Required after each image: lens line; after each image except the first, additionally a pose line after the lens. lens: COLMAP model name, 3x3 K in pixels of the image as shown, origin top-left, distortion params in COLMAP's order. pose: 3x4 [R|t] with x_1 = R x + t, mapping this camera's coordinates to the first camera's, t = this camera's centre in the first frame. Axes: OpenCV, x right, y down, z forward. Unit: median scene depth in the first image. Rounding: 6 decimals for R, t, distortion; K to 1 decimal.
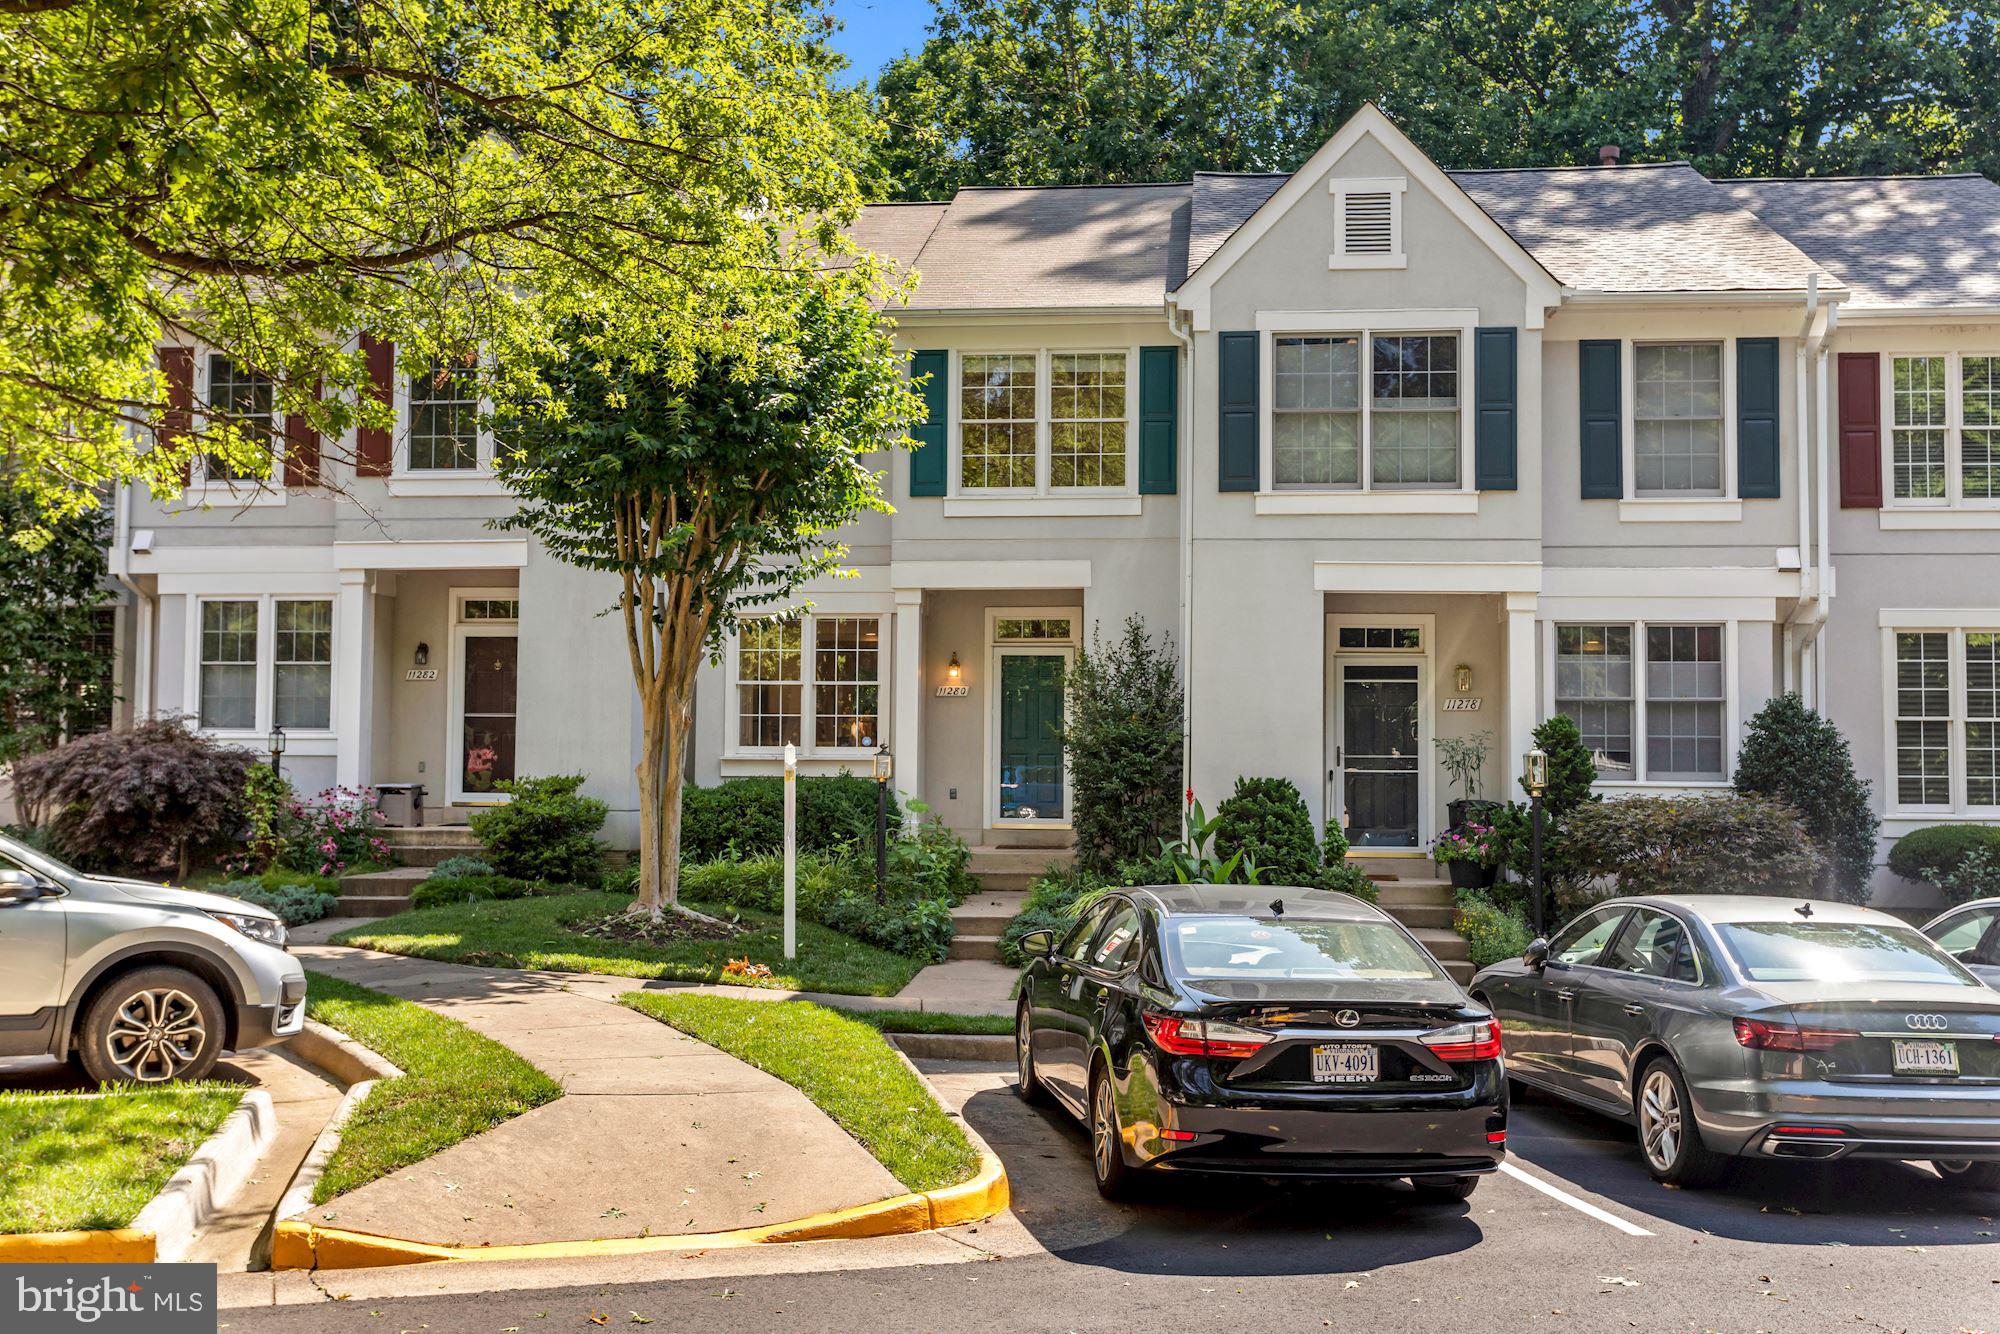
lens RADIAL K [[2164.3, 0, 998.8], [0, 2164.3, 653.5], [0, 0, 1]] dist [0.009590, 0.000000]
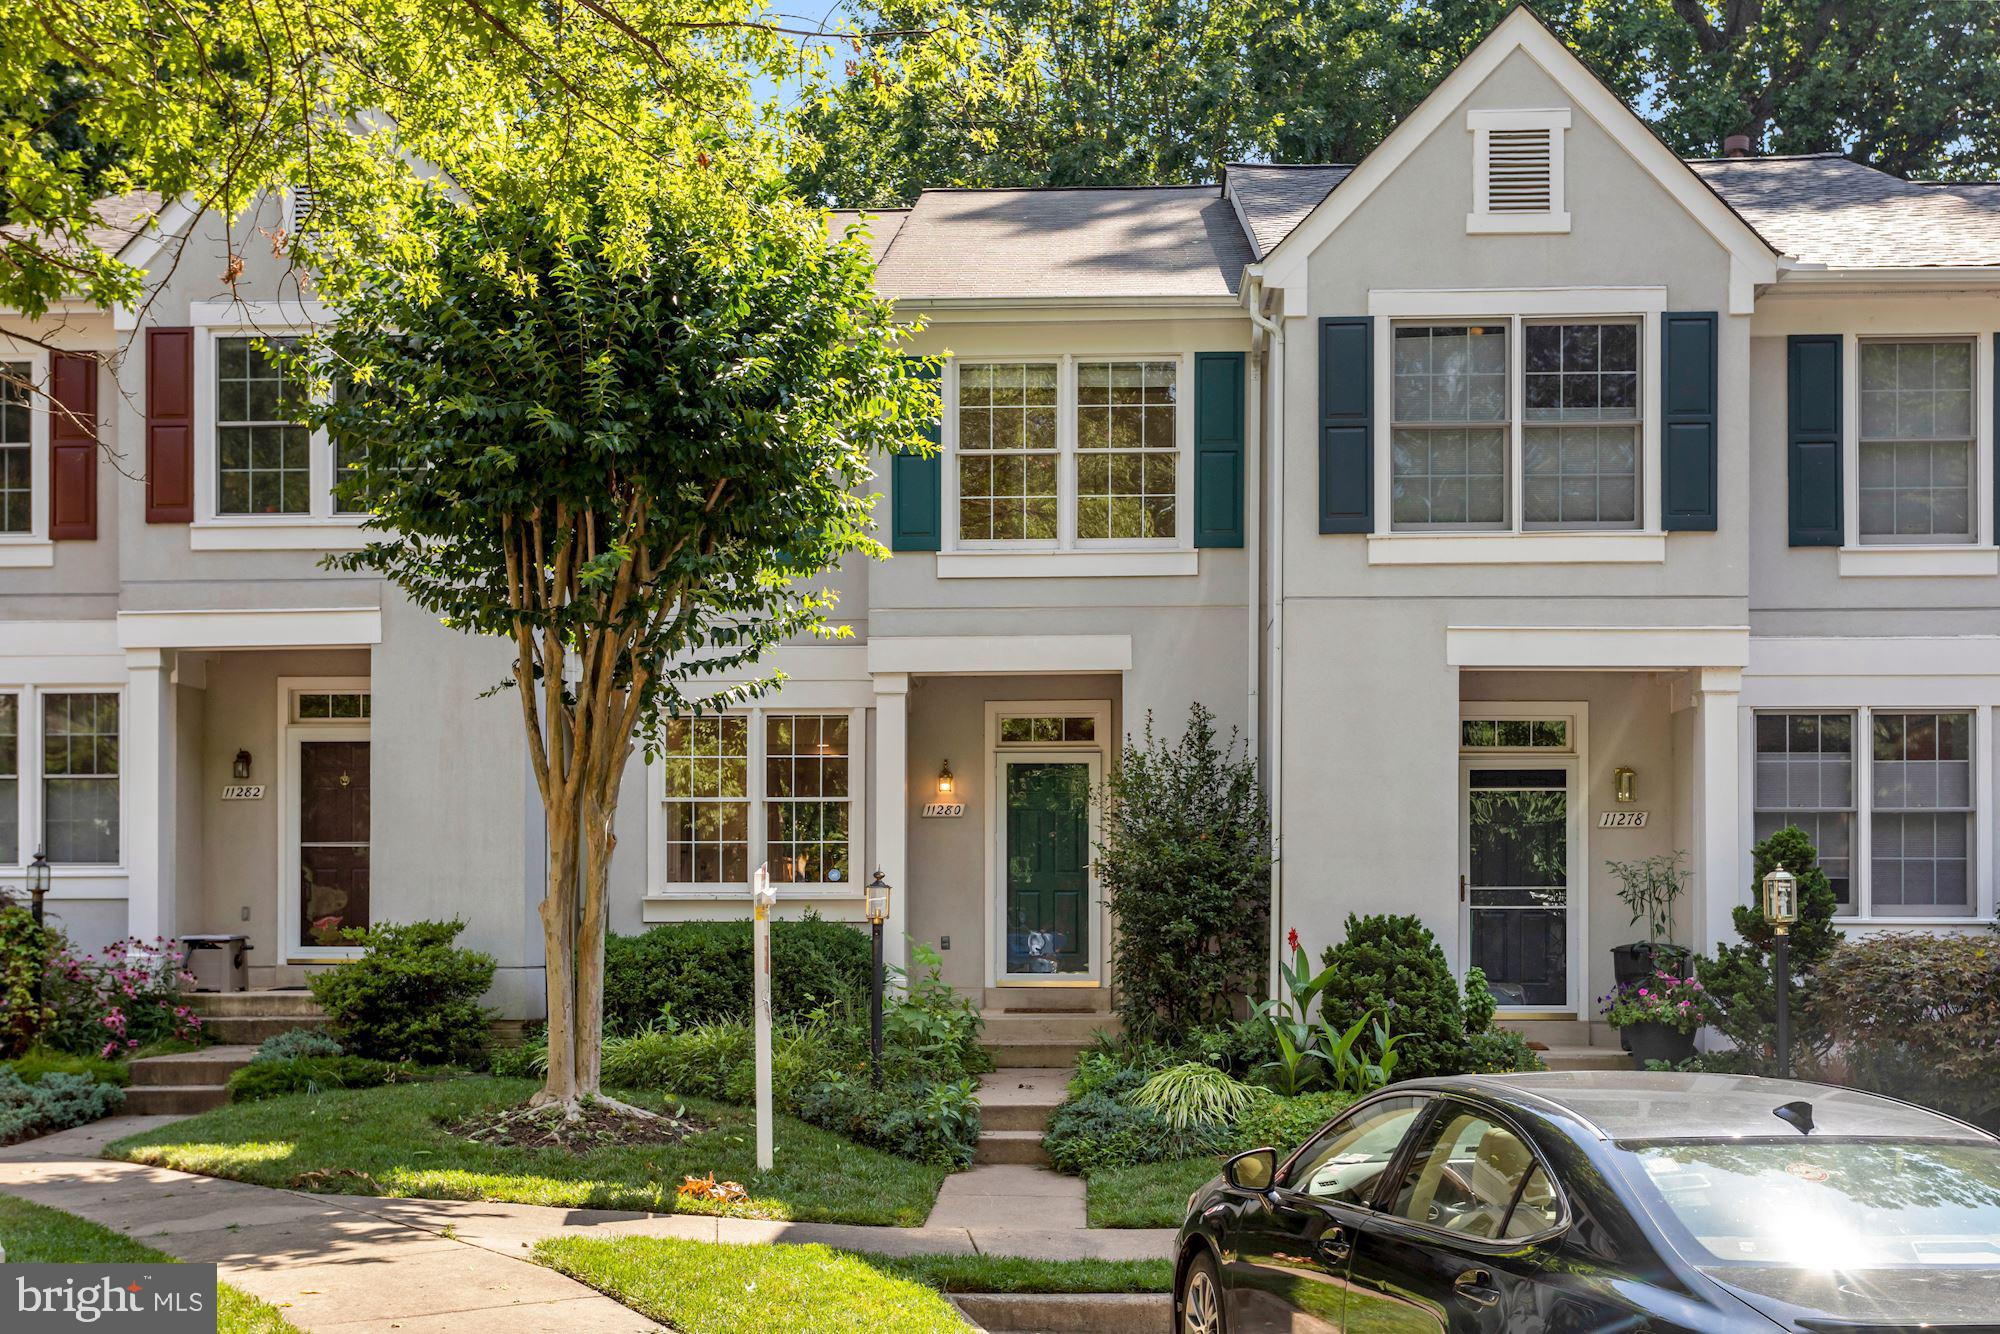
lens RADIAL K [[2164.3, 0, 998.0], [0, 2164.3, 919.6], [0, 0, 1]] dist [0.009590, 0.000000]
pose [[0.998156, -0.007025, 0.060289, -0.055017], [0.004183, 0.998880, 0.047131, 0.022555], [-0.060553, -0.046792, 0.997068, 0.255576]]
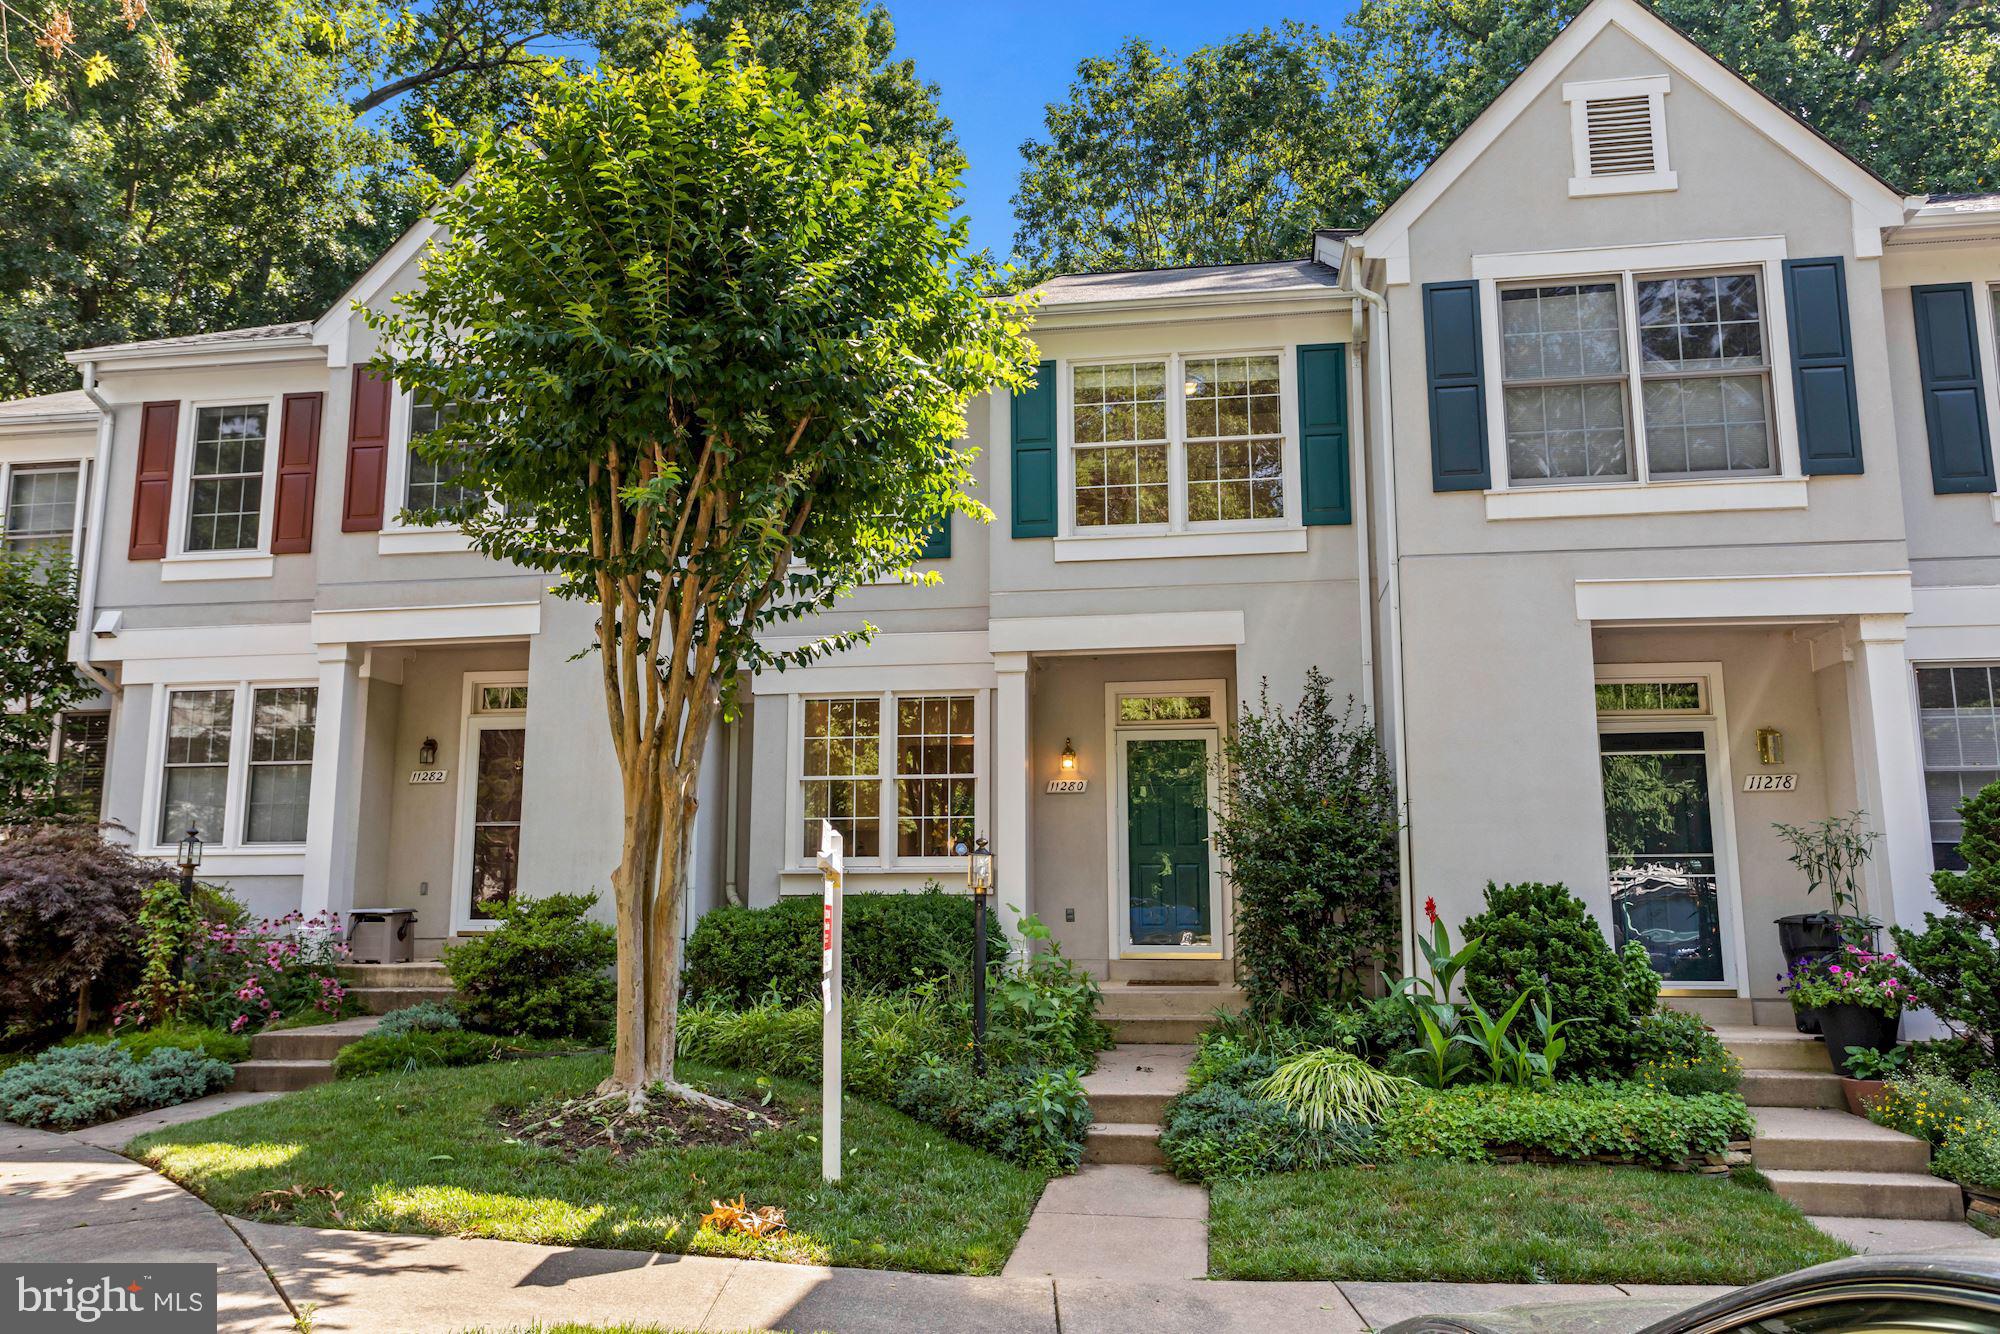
lens RADIAL K [[1483.3, 0, 994.8], [0, 1483.3, 663.1], [0, 0, 1]] dist [-0.001270, 0.012309]
pose [[0.998848, -0.016996, -0.044872, -0.025524], [0.011852, 0.993579, -0.112516, 0.037826], [0.046496, 0.111854, 0.992636, 0.500346]]
